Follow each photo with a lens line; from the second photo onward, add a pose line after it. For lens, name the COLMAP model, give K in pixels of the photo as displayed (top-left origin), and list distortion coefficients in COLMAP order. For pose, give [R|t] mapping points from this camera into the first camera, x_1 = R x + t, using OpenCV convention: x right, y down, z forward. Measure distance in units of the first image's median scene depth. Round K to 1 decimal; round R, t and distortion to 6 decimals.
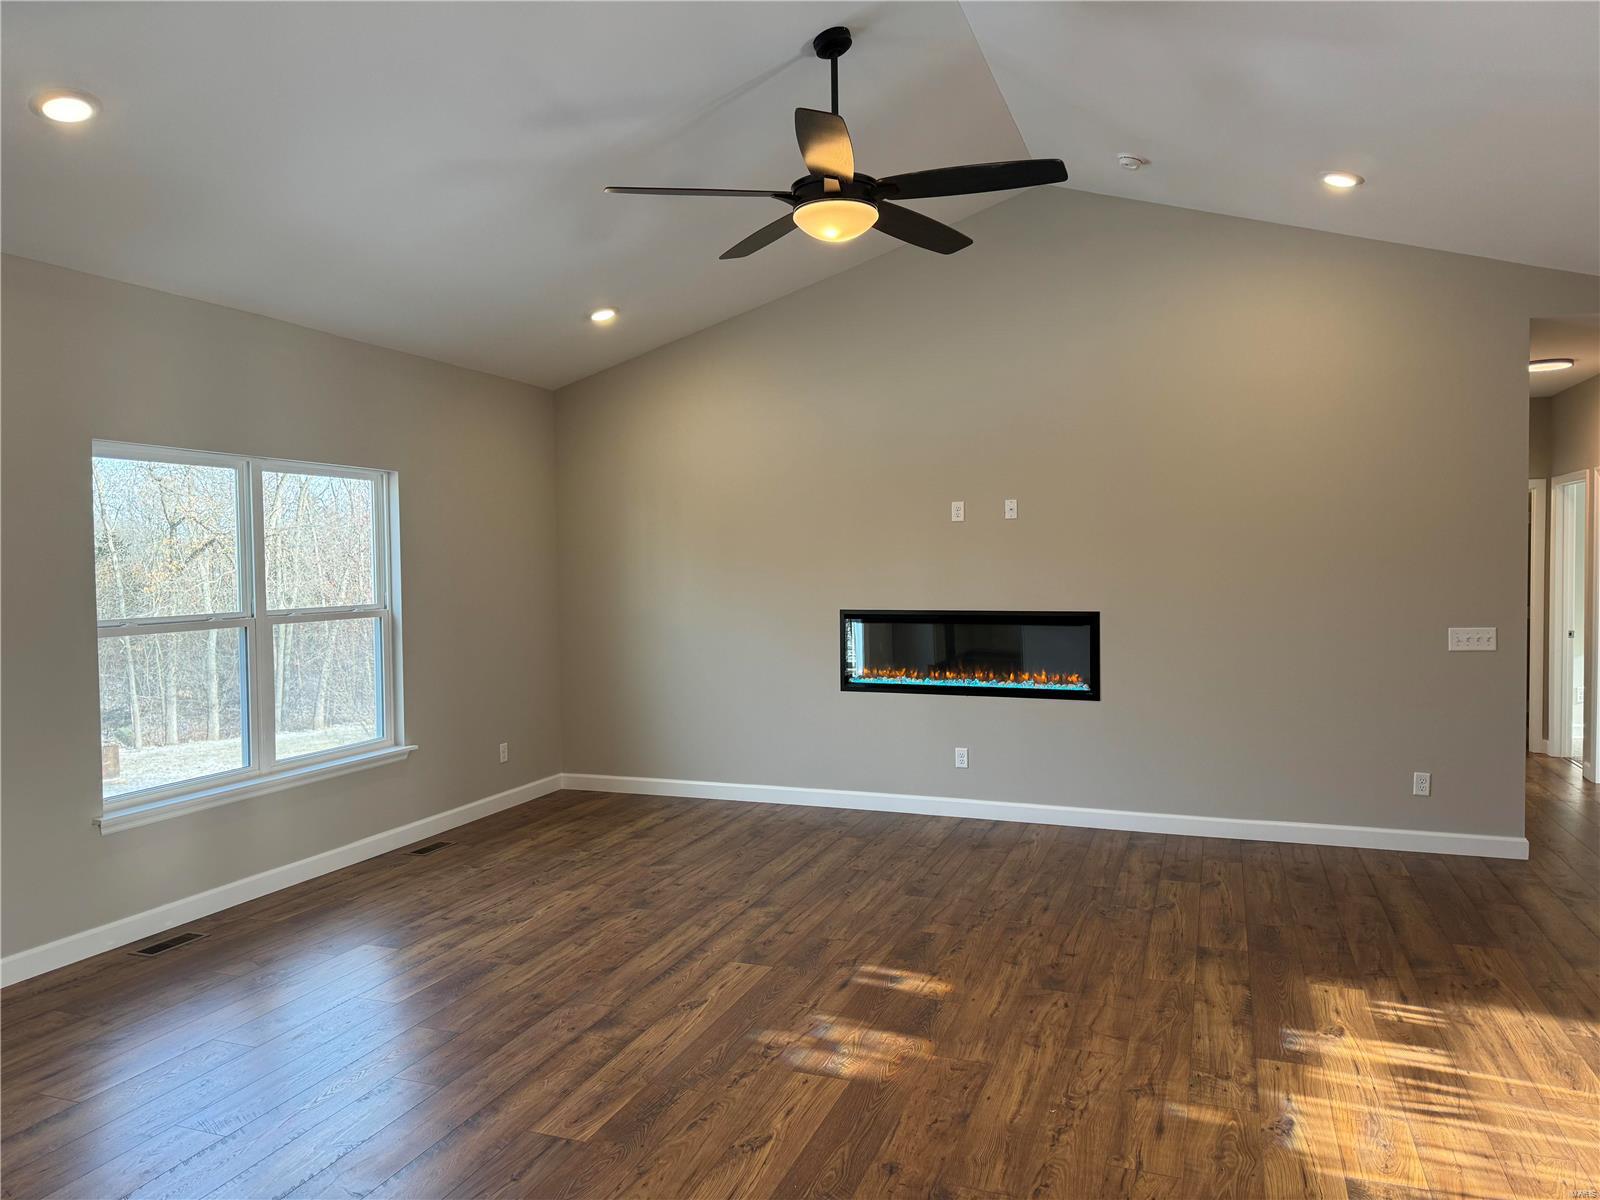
lens RADIAL K [[1126.8, 0, 802.6], [0, 1126.8, 596.9], [0, 0, 1]] dist [0.072533, -0.061697]
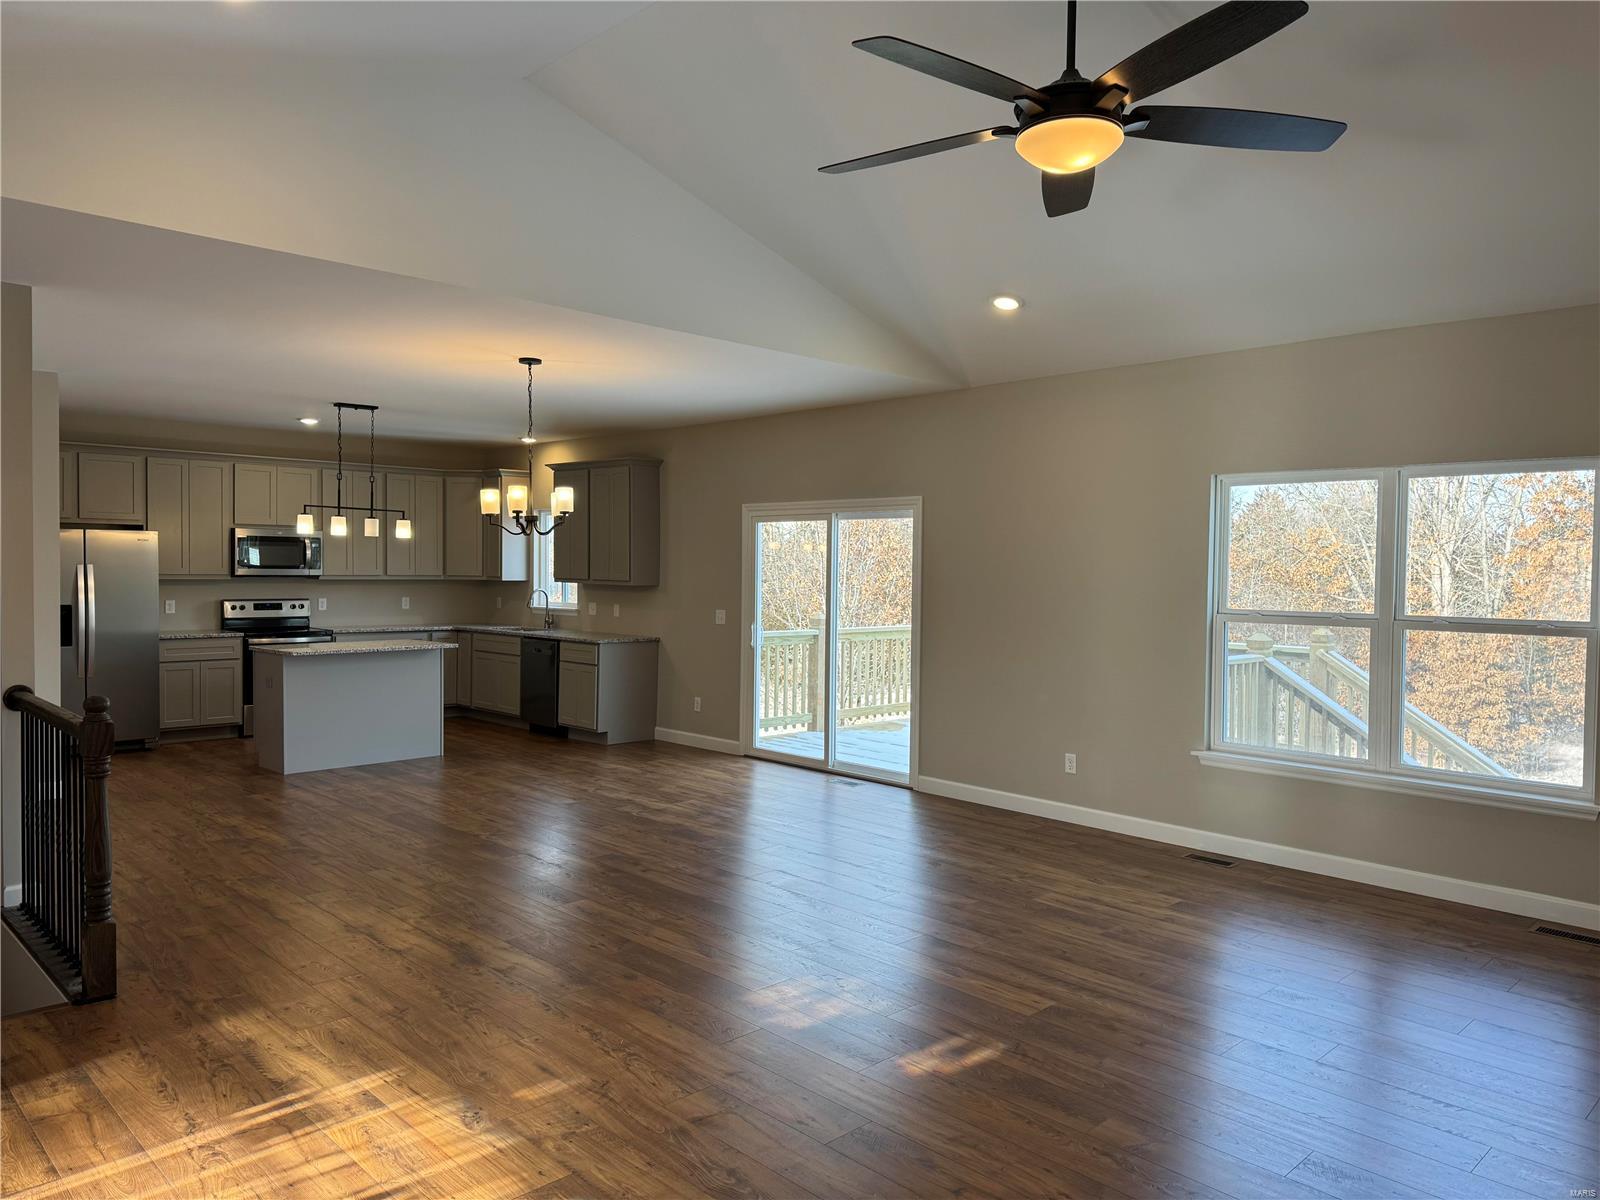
lens RADIAL K [[1126.8, 0, 802.6], [0, 1126.8, 596.9], [0, 0, 1]] dist [0.072533, -0.061697]
pose [[-0.436815, 0.032118, -0.898978, 0.779635], [-0.037239, 0.997860, 0.053745, -0.044487], [0.898780, 0.056954, -0.434684, 1.103077]]
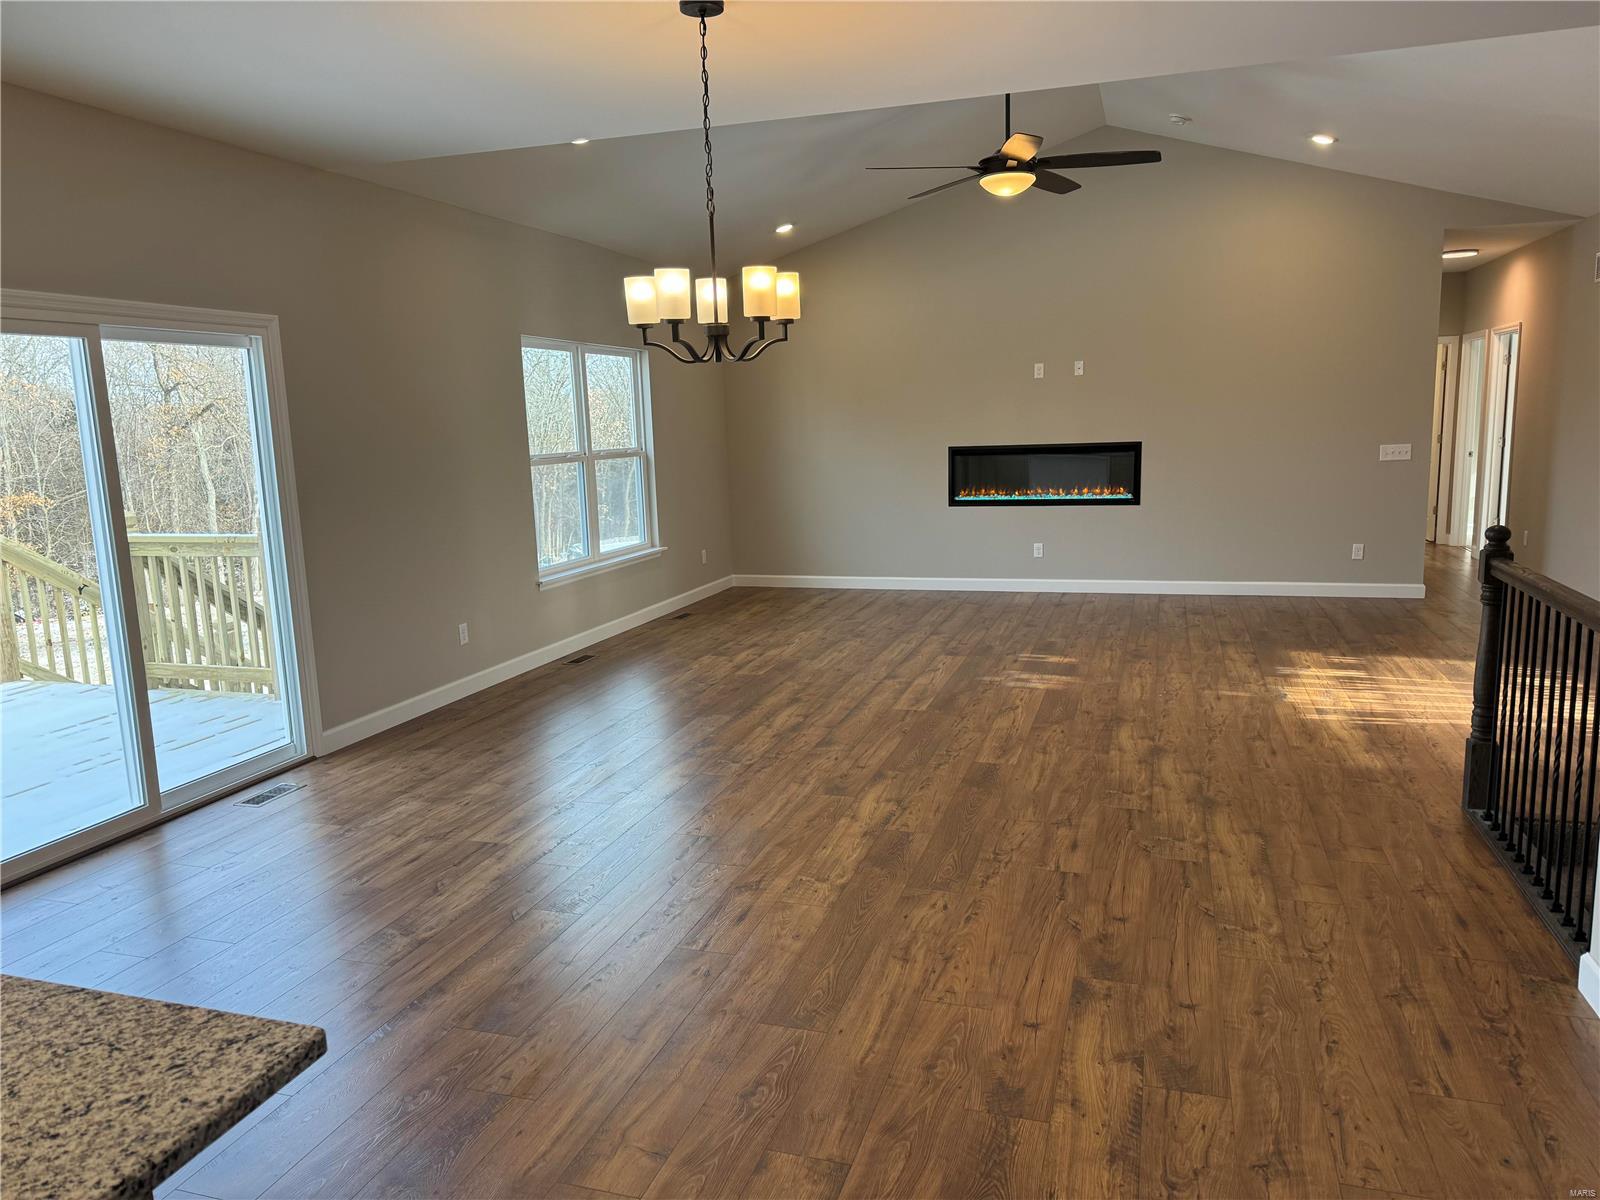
lens RADIAL K [[1116.2, 0, 809.2], [0, 1116.2, 602.3], [0, 0, 1]] dist [0.154654, -0.233295]
pose [[0.998549, -0.025691, 0.047324, -0.301543], [0.019375, 0.991403, 0.129402, 0.027219], [-0.050242, -0.128297, 0.990462, -0.548164]]
